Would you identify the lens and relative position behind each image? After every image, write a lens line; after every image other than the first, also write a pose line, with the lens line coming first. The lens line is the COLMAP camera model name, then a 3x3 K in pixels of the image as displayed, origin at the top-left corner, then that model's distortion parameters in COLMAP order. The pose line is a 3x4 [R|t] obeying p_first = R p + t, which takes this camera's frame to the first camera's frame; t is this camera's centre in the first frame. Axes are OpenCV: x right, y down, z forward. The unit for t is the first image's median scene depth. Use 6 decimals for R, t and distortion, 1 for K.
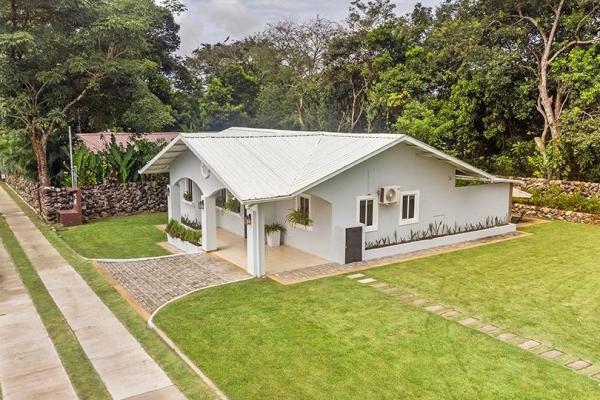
lens RADIAL K [[509.0, 0, 301.0], [0, 509.0, 196.9], [0, 0, 1]] dist [0.037806, -0.011275]
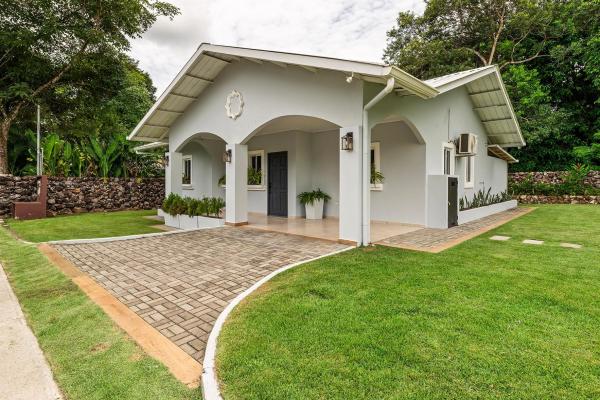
lens RADIAL K [[310.9, 0, 299.5], [0, 310.9, 185.1], [0, 0, 1]] dist [0.000635, -0.001270]
pose [[0.973935, -0.002132, 0.226818, -0.151296], [0.034145, 0.989939, -0.137311, 0.088969], [-0.224243, 0.141477, 0.964209, 0.442330]]
